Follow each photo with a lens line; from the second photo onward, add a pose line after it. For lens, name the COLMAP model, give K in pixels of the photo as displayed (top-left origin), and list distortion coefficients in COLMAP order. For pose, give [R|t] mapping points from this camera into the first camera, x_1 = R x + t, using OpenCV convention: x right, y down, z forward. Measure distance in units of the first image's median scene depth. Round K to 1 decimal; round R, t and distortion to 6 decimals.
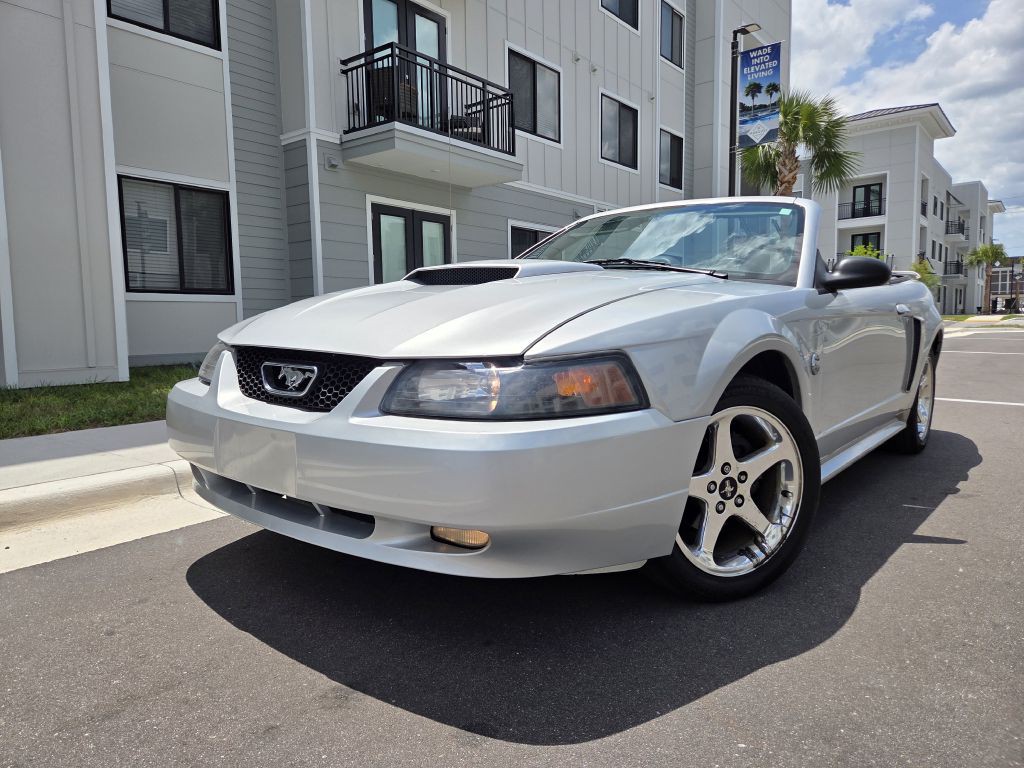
lens RADIAL K [[686.8, 0, 504.3], [0, 686.8, 382.0], [0, 0, 1]] dist [0.054129, -0.043122]
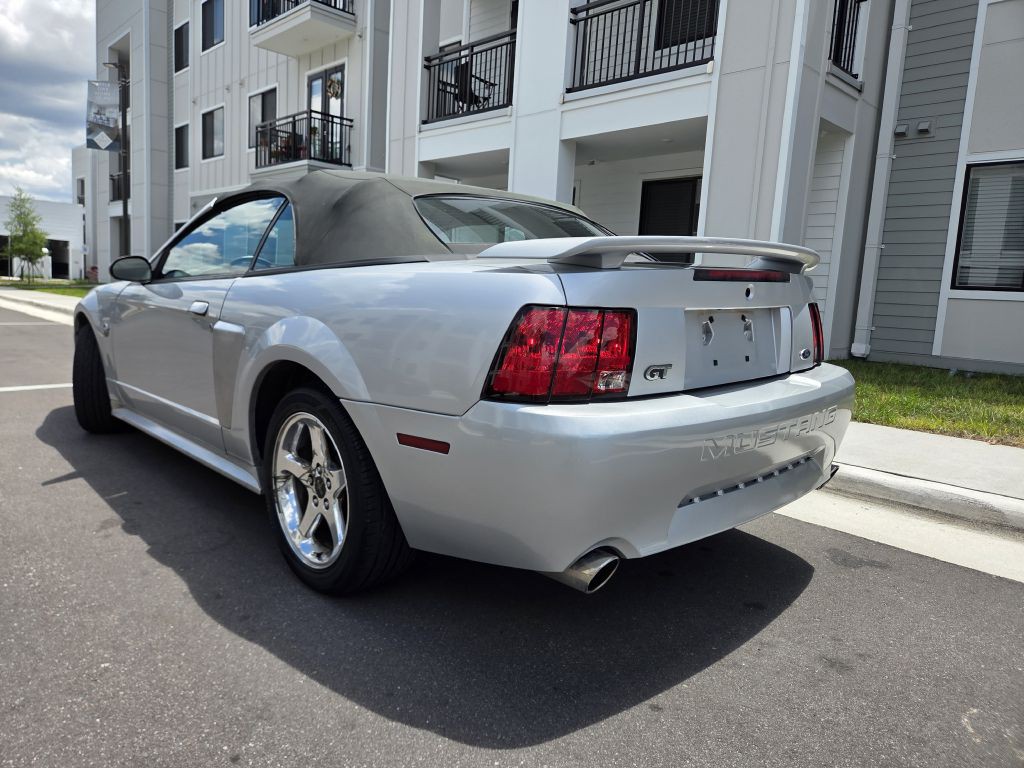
lens RADIAL K [[694.9, 0, 503.2], [0, 694.9, 366.2], [0, 0, 1]] dist [0.061573, -0.057687]
pose [[-0.124532, 0.115491, -0.985471, 0.487453], [-0.137026, 0.981684, 0.132363, -0.070913], [0.982708, 0.151519, -0.106426, 0.524415]]
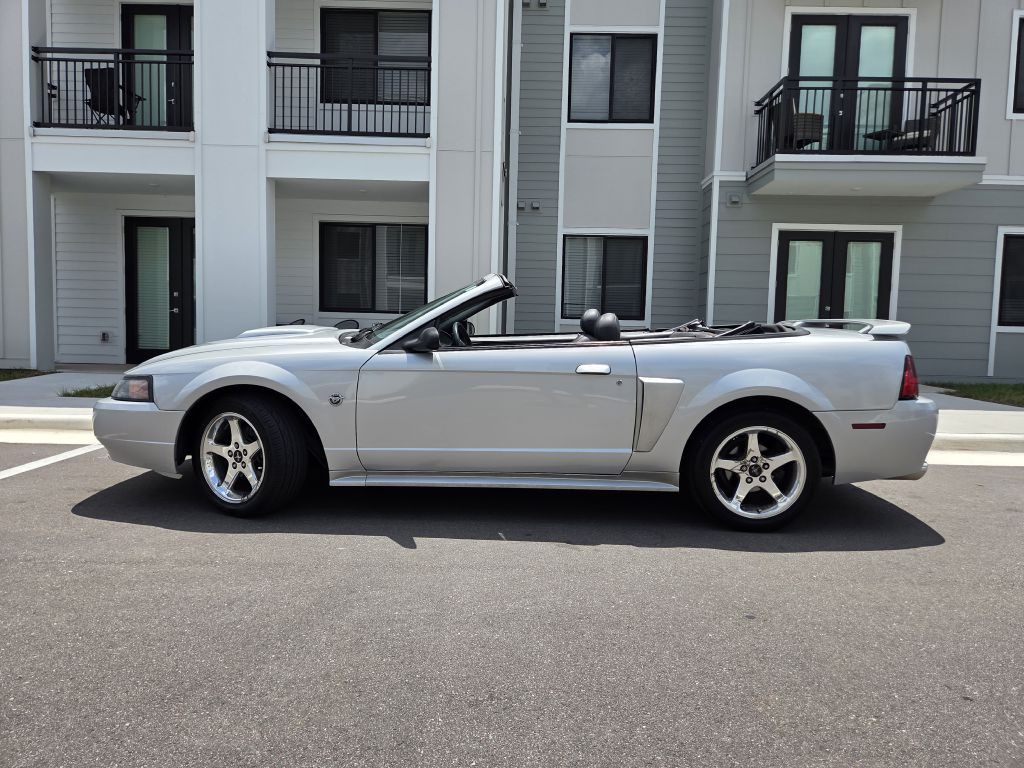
lens RADIAL K [[686.7, 0, 517.8], [0, 686.7, 371.7], [0, 0, 1]] dist [0.060393, -0.050753]
pose [[0.617924, 0.075919, -0.782564, 0.484882], [-0.098951, 0.994922, 0.018388, -0.039770], [0.779986, 0.066073, 0.622299, 0.088068]]
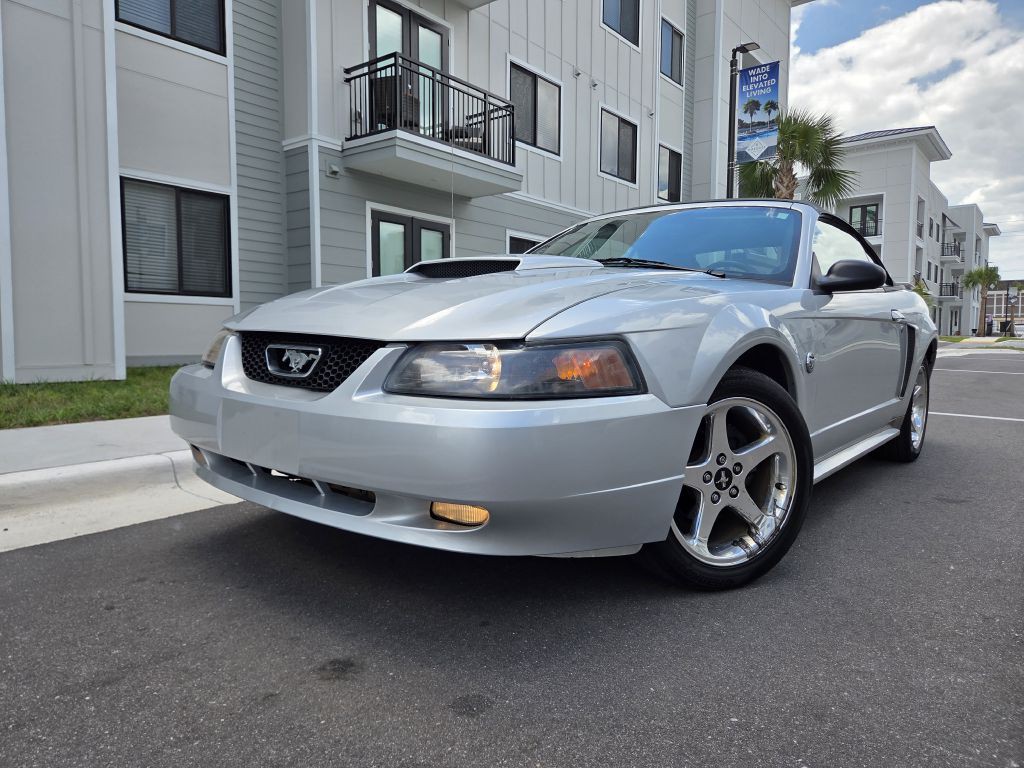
lens RADIAL K [[689.1, 0, 501.9], [0, 689.1, 379.9], [0, 0, 1]] dist [0.052586, -0.041573]
pose [[0.999806, 0.019371, 0.003629, -0.001545], [-0.019287, 0.999574, -0.021926, 0.008013], [-0.004053, 0.021852, 0.999753, -0.003920]]
